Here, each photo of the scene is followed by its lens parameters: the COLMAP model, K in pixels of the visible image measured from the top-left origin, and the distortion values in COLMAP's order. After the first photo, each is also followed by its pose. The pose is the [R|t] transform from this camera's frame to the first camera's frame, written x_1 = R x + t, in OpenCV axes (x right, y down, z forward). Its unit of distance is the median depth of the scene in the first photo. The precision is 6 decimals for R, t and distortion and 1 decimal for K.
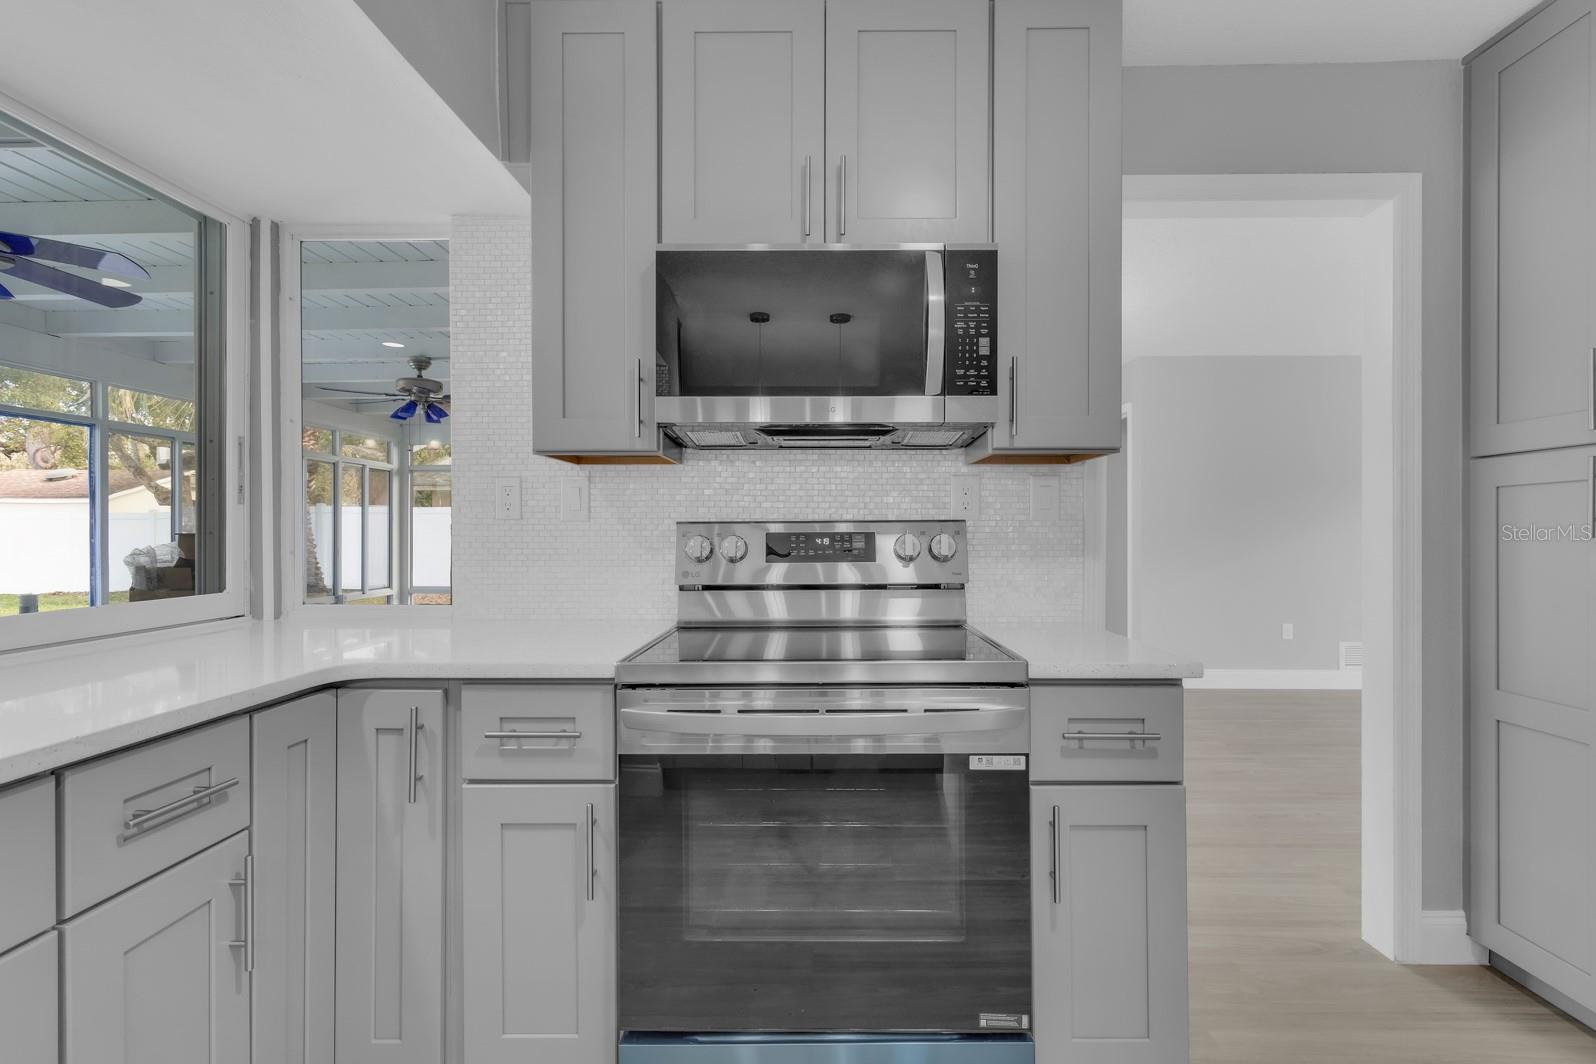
lens RADIAL K [[741.8, 0, 804.9], [0, 741.8, 529.7], [0, 0, 1]] dist [0.004160, 0.000137]
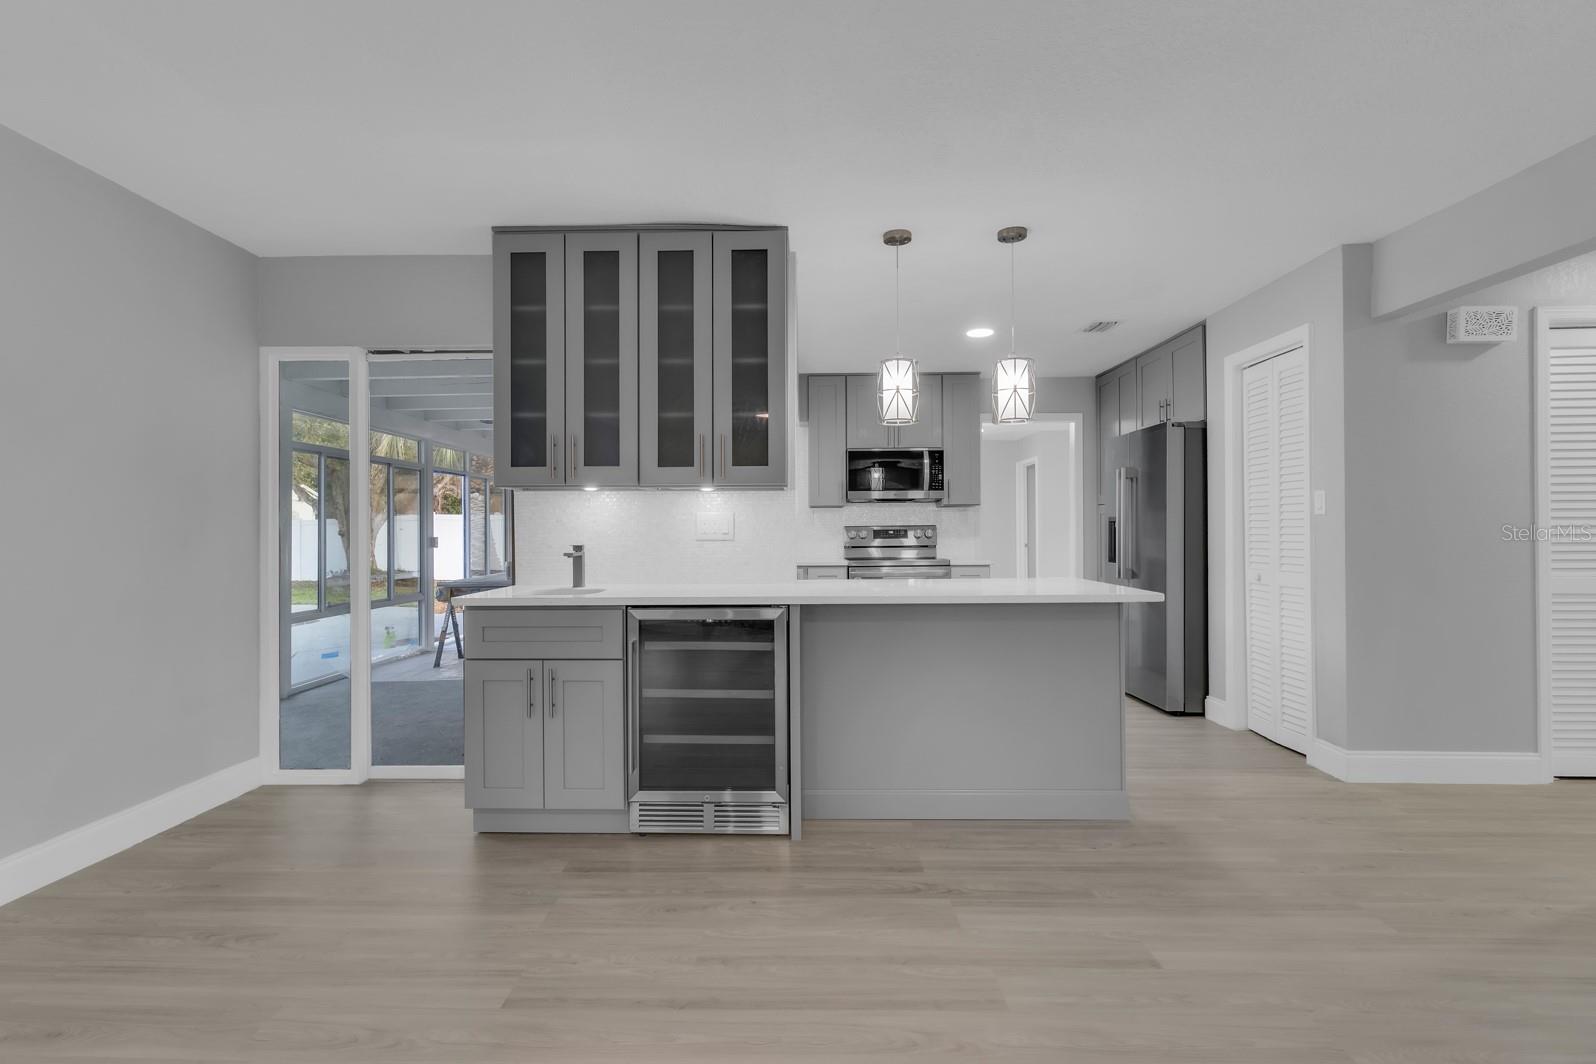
lens RADIAL K [[739.6, 0, 778.9], [0, 739.6, 535.4], [0, 0, 1]] dist [0.002728, 0.000358]
pose [[0.999840, -0.006630, -0.016637, -0.408868], [0.006639, 0.999978, 0.000488, 0.024605], [0.016633, -0.000598, 0.999861, -2.205355]]
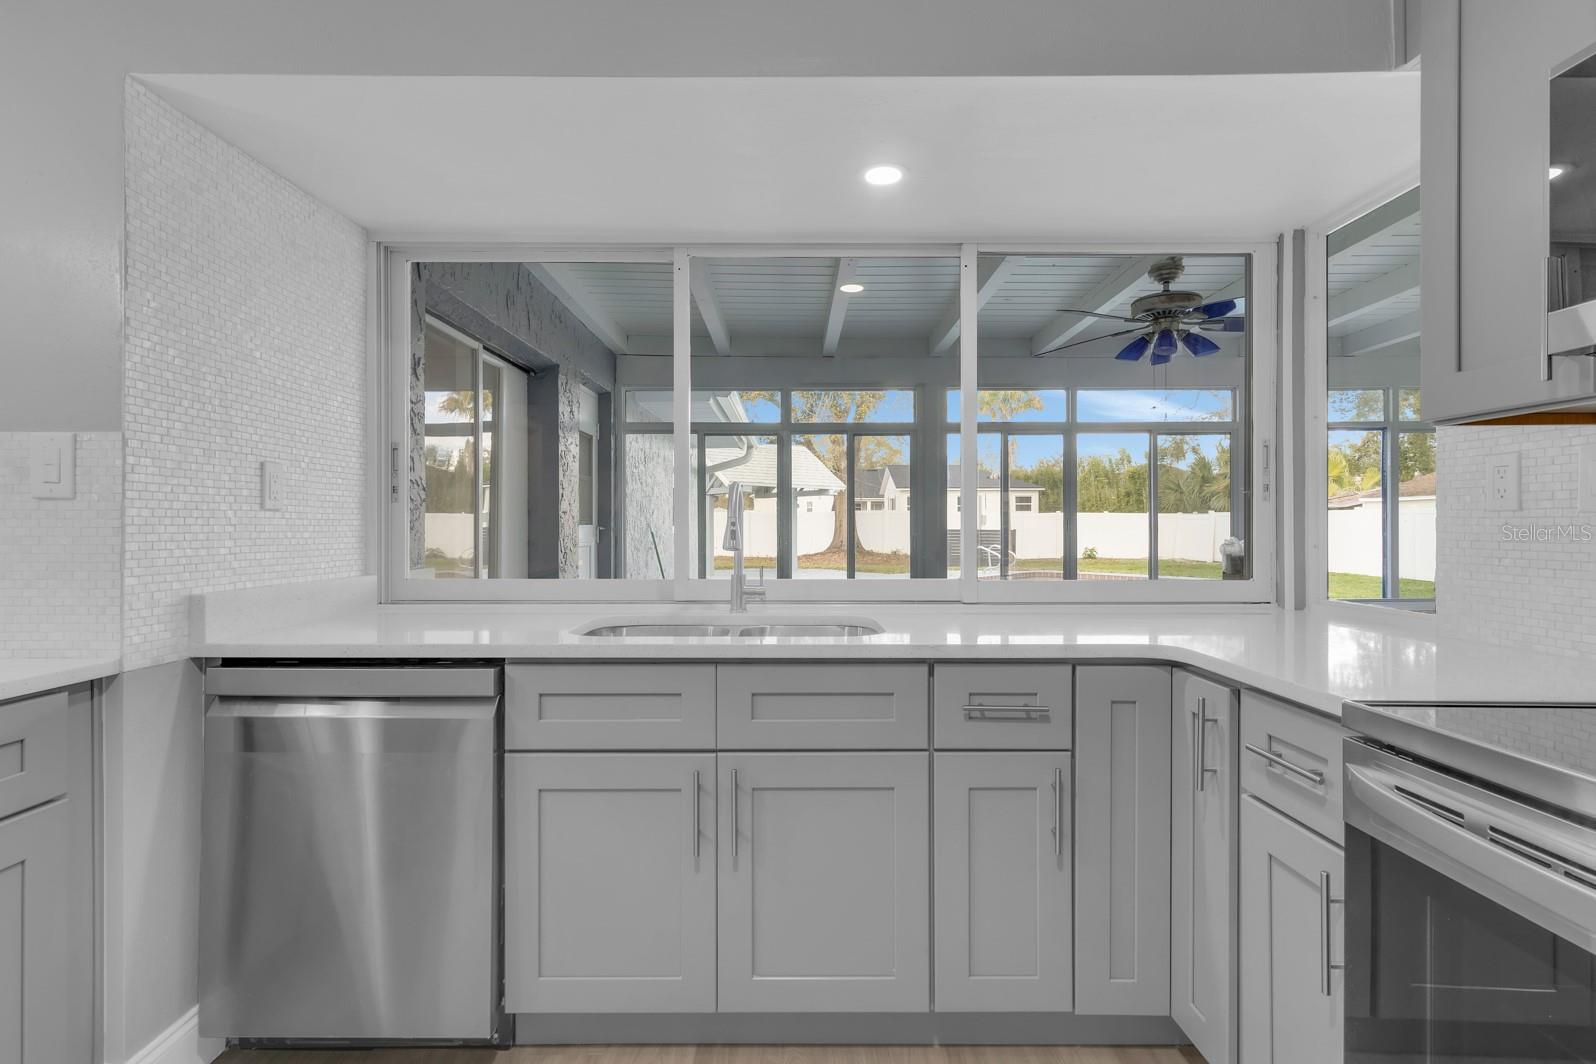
lens RADIAL K [[754.4, 0, 795.8], [0, 754.4, 531.2], [0, 0, 1]] dist [-0.011720, -0.000379]
pose [[0.013776, 0.009440, -0.999861, 0.371486], [0.001688, 0.999954, 0.009464, -0.002020], [0.999904, -0.001819, 0.013760, 0.316470]]
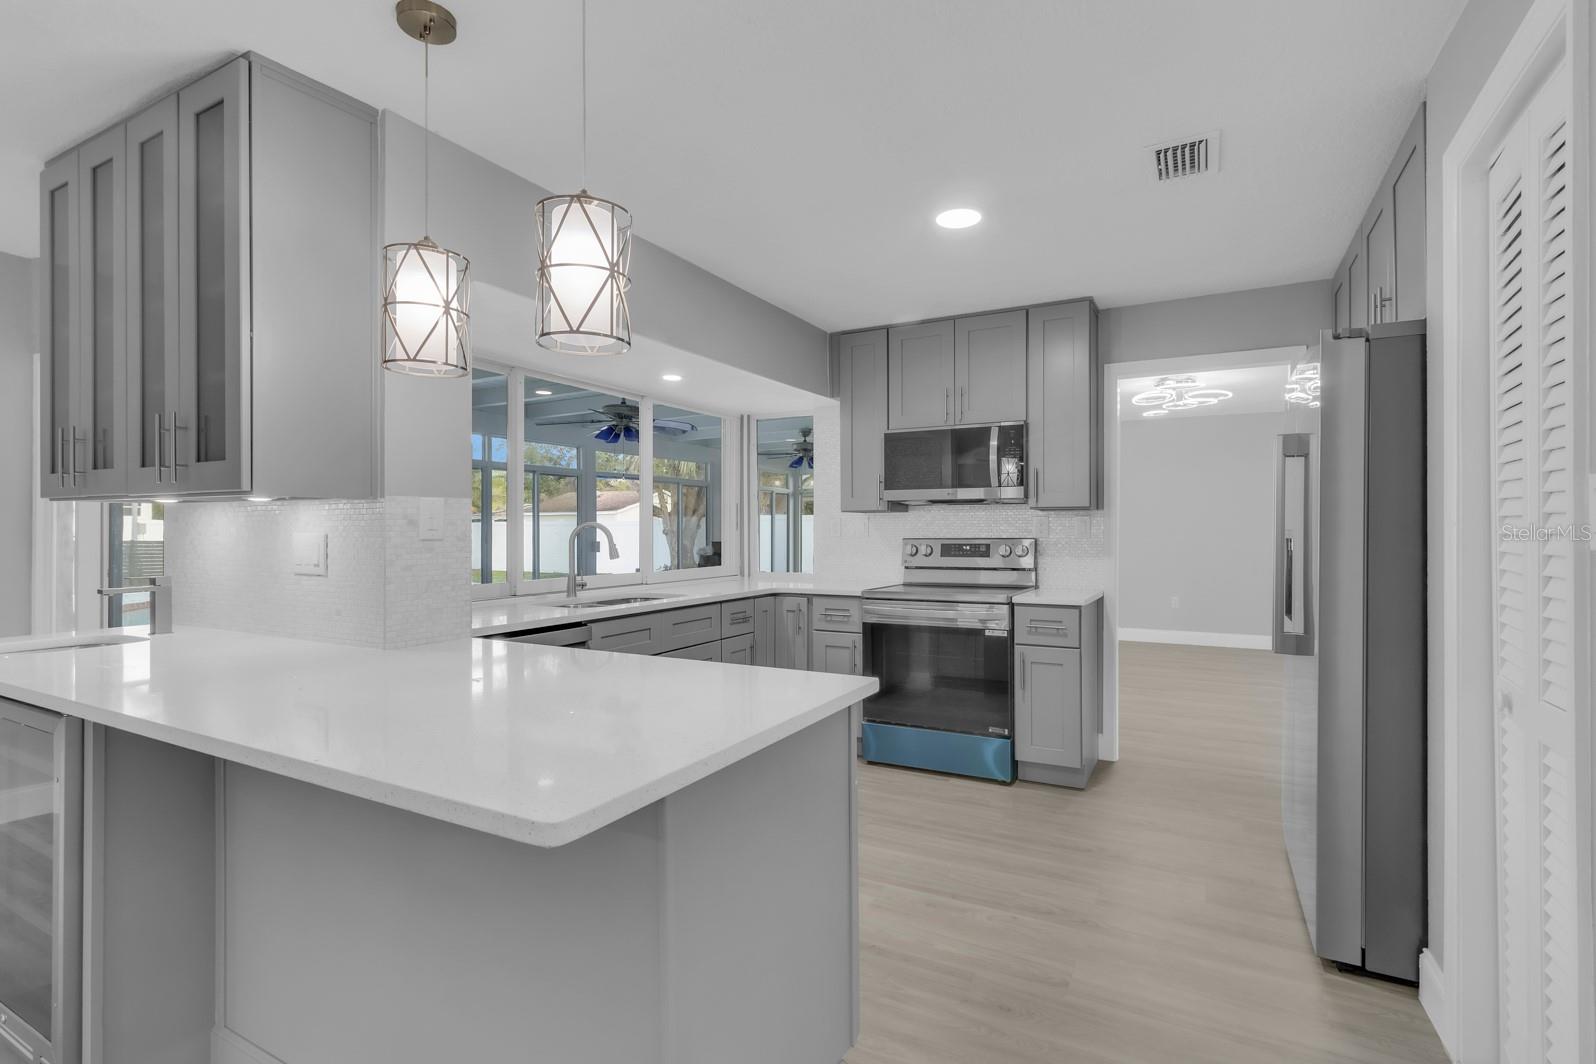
lens RADIAL K [[721.1, 0, 798.0], [0, 721.1, 532.0], [0, 0, 1]] dist [-0.000252, -0.000189]
pose [[0.880678, -0.000713, -0.473715, 0.612639], [0.000748, 1.000000, -0.000115, -0.030828], [0.473715, -0.000253, 0.880678, -1.126148]]
